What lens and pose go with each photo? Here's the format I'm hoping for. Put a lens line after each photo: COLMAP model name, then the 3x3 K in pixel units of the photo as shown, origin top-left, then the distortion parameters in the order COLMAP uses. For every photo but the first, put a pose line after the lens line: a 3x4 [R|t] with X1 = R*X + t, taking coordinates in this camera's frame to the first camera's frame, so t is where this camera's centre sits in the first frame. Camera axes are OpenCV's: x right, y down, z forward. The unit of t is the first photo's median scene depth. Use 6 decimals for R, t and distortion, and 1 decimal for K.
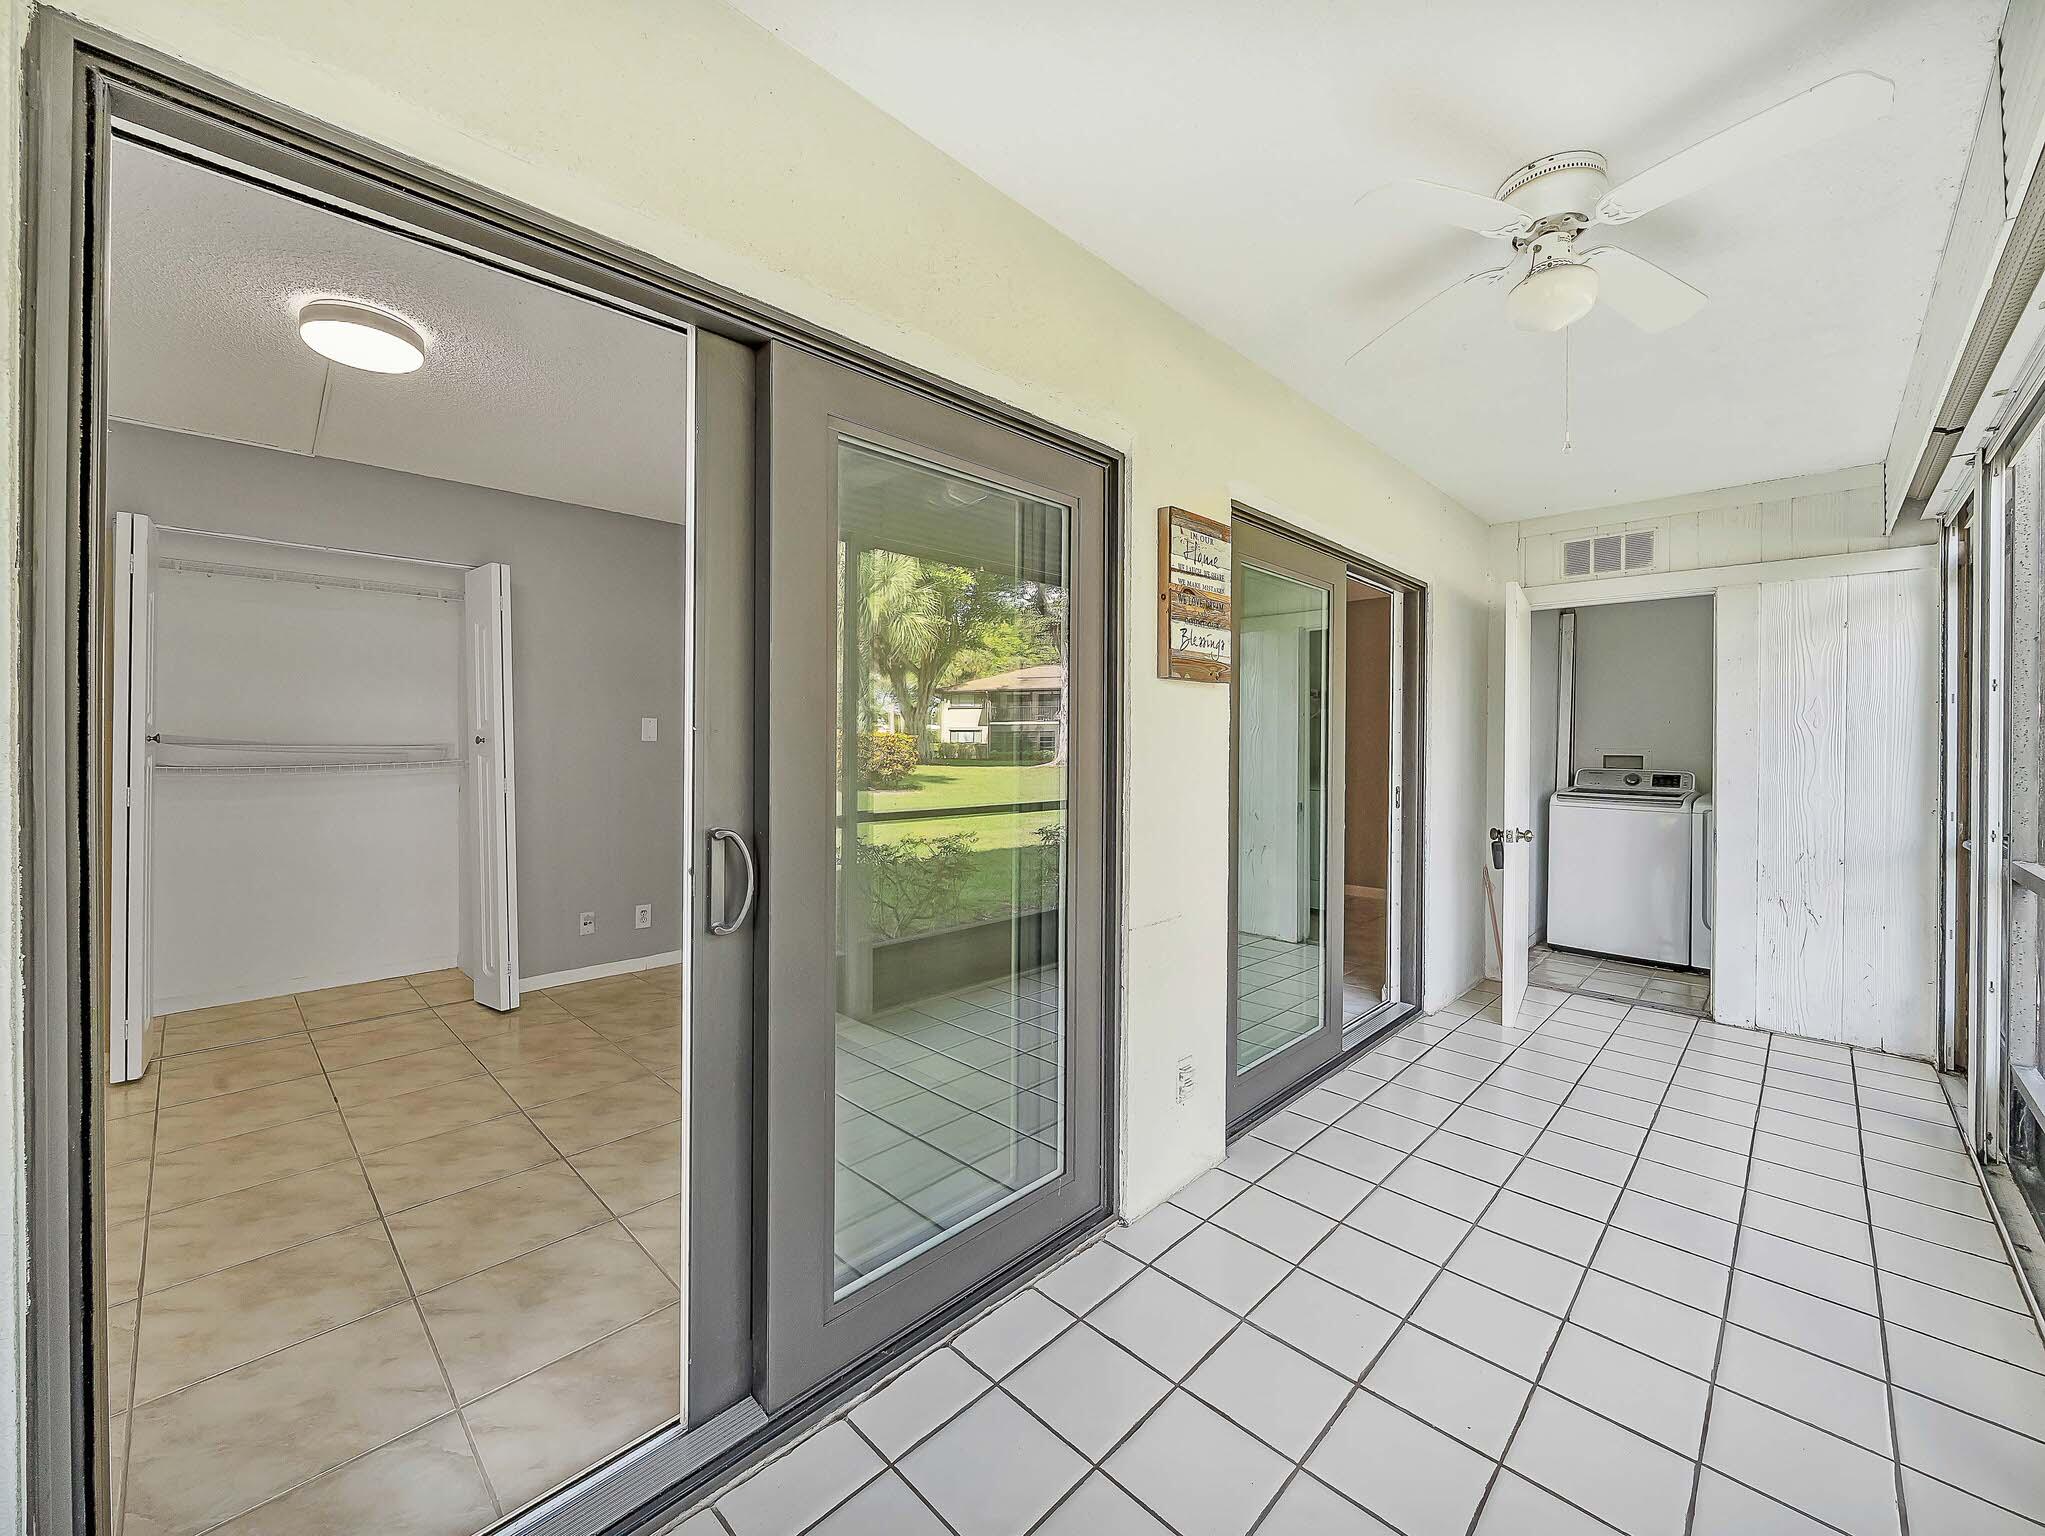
lens RADIAL K [[806.2, 0, 1022.5], [0, 806.2, 768.0], [0, 0, 1]] dist [-0.000227, -0.000099]
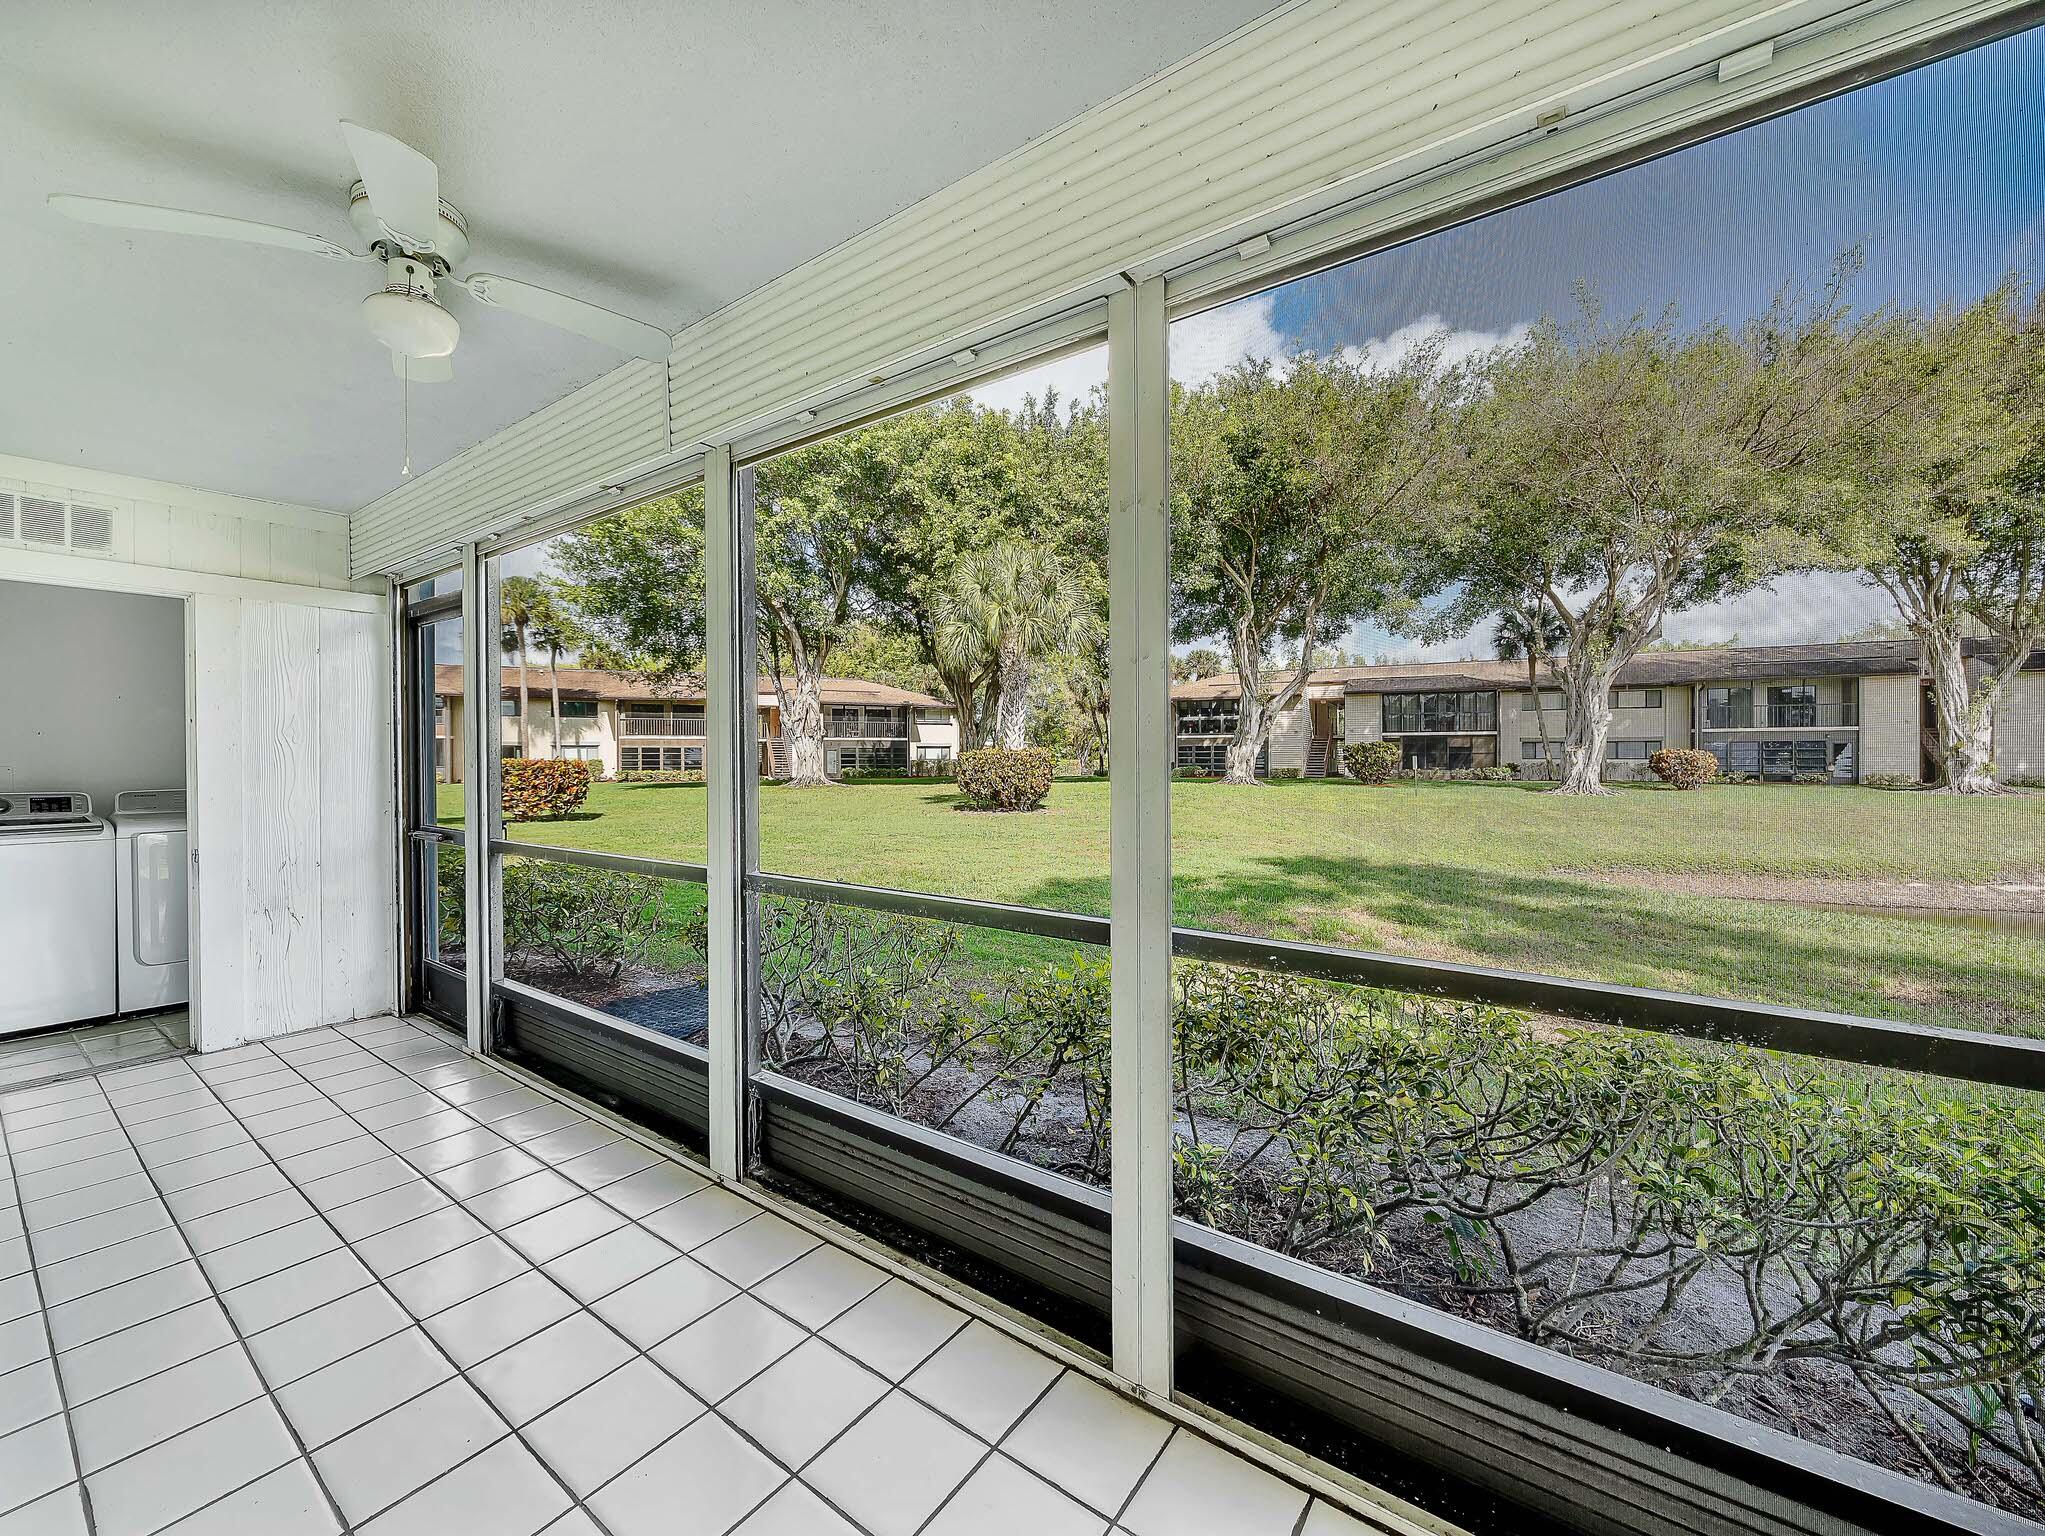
lens RADIAL K [[806.2, 0, 1022.5], [0, 806.2, 768.0], [0, 0, 1]] dist [-0.000227, -0.000099]
pose [[-0.137539, -0.016221, 0.990363, -0.206675], [0.035704, 0.999135, 0.021323, -0.004800], [-0.989853, 0.038292, -0.136841, 0.170082]]
